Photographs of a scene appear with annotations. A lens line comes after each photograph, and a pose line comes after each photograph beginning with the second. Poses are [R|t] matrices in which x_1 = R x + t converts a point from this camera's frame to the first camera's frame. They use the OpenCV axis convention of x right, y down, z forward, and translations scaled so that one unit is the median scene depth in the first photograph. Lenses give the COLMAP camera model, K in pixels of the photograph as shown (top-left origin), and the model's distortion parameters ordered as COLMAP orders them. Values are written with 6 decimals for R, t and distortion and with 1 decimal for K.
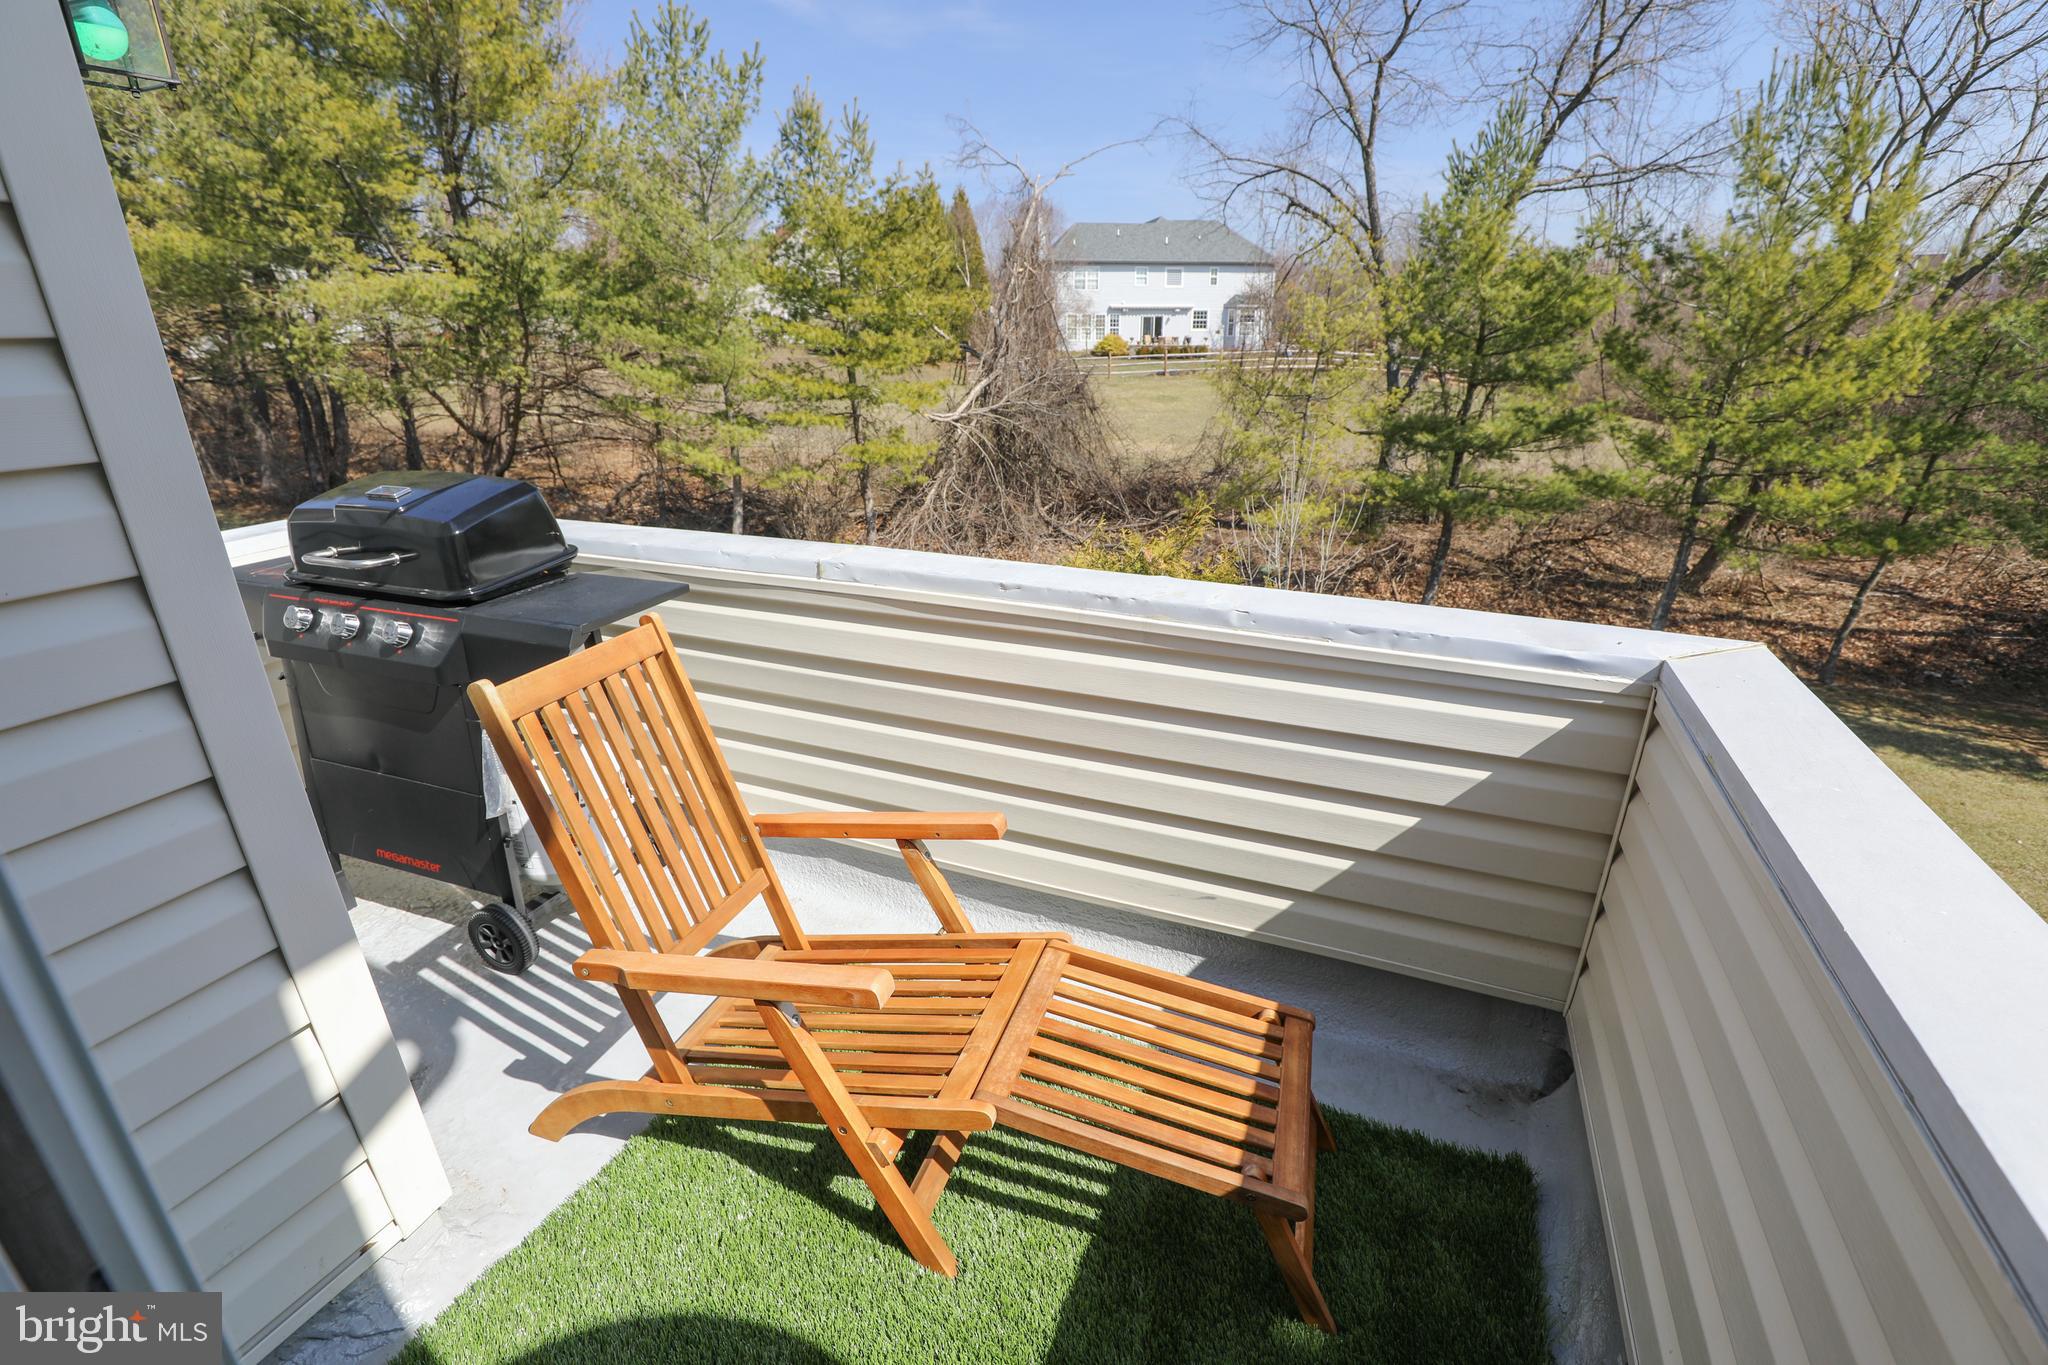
lens RADIAL K [[951.2, 0, 1020.0], [0, 951.2, 666.9], [0, 0, 1]] dist [-0.002051, -0.000069]
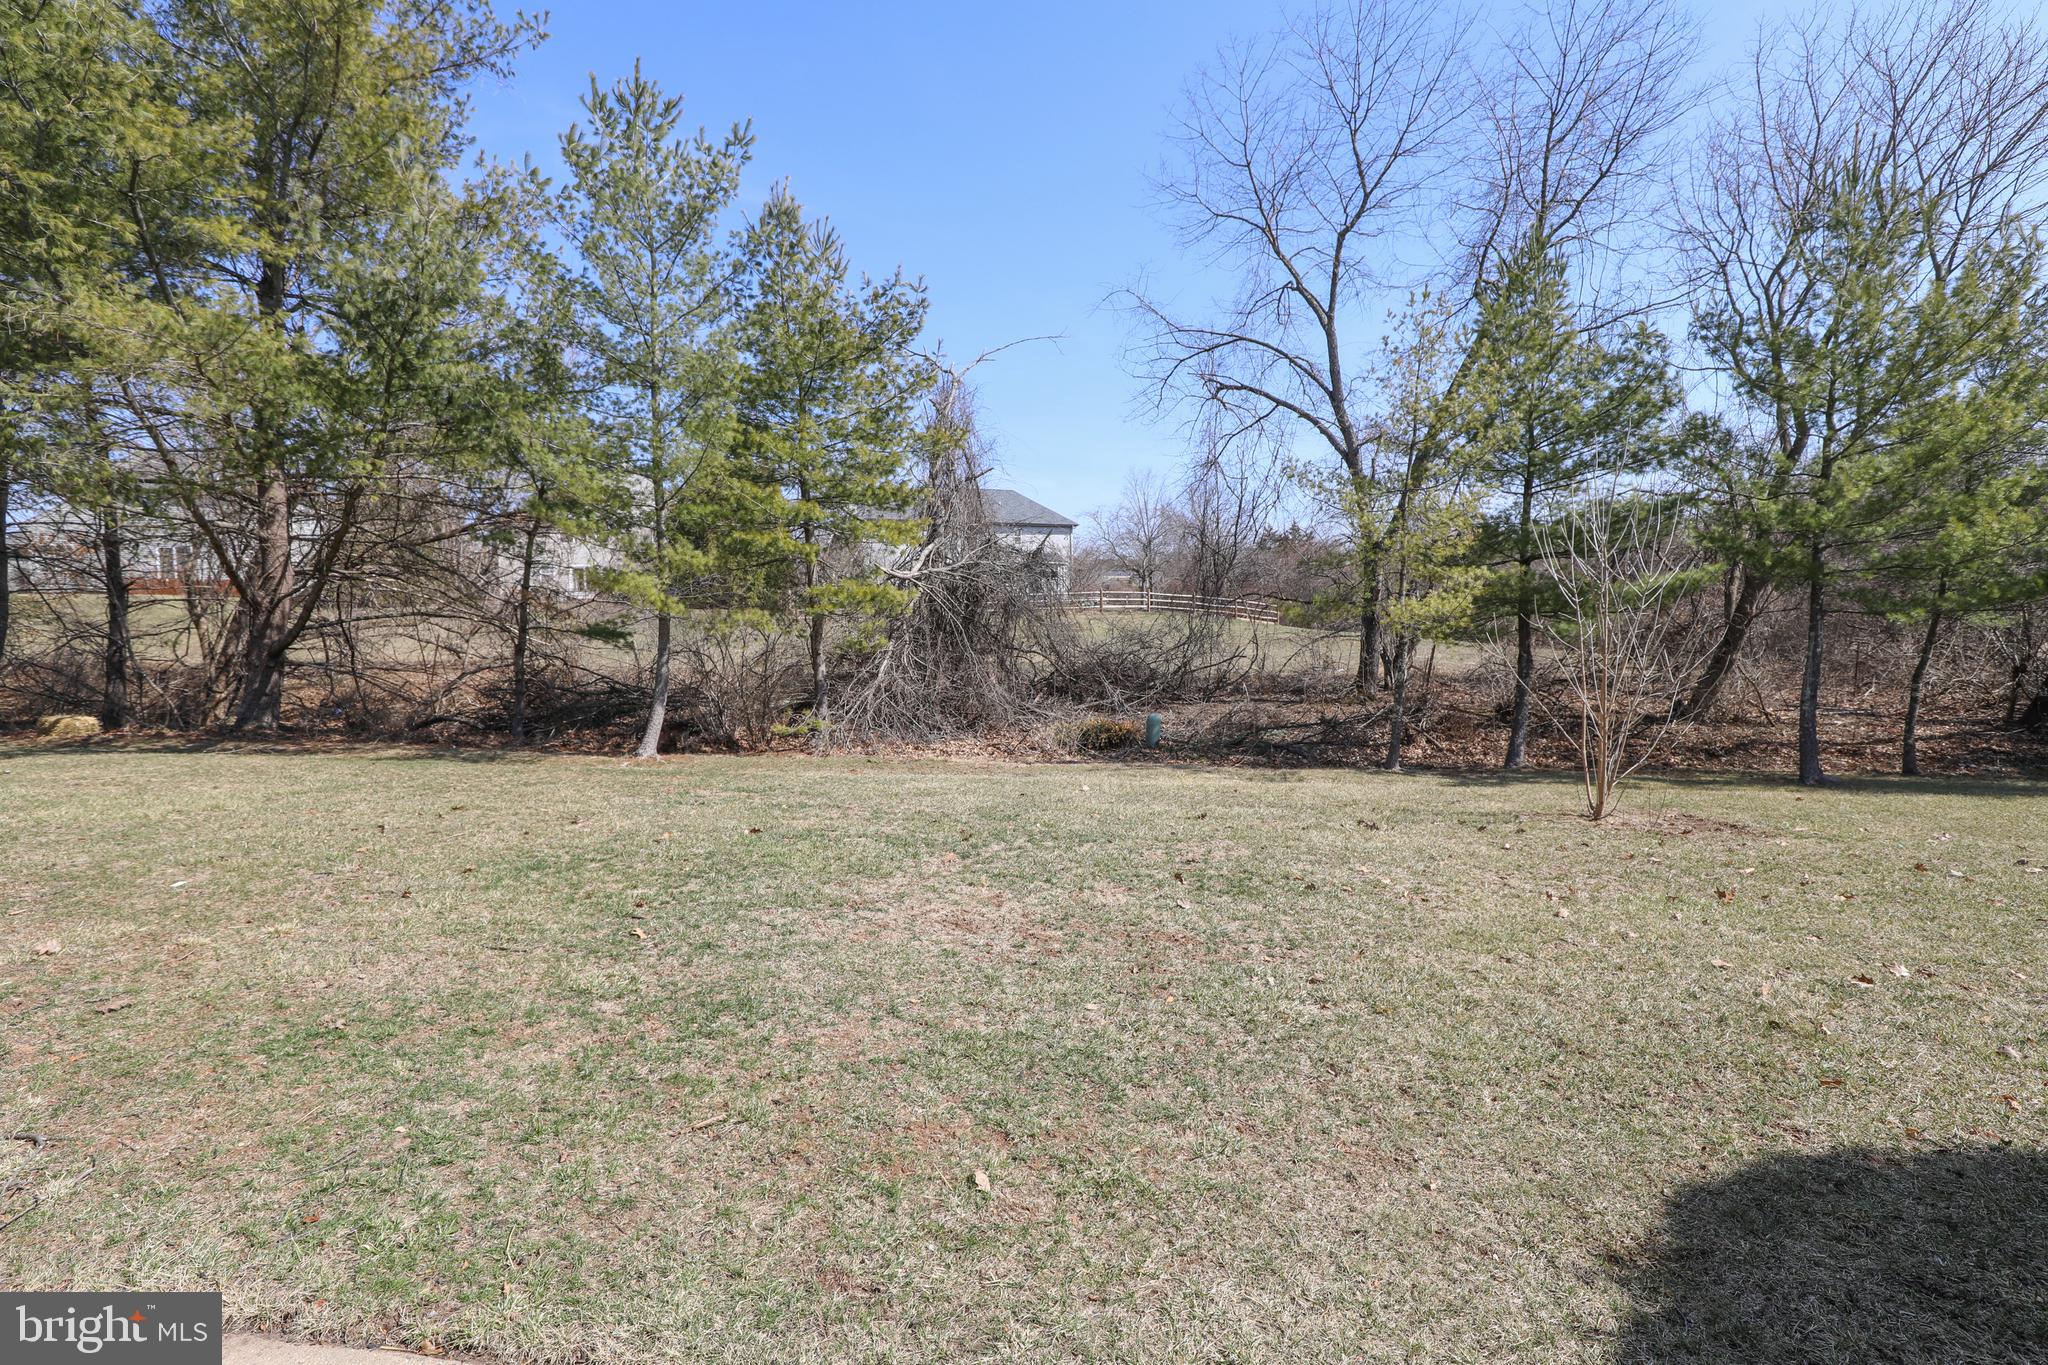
lens RADIAL K [[951.2, 0, 1020.0], [0, 951.2, 666.9], [0, 0, 1]] dist [-0.002051, -0.000069]
pose [[0.963107, -0.022293, 0.268194, -0.249129], [0.102339, 0.952035, -0.288370, 0.086613], [-0.248901, 0.305177, 0.919192, 0.258135]]
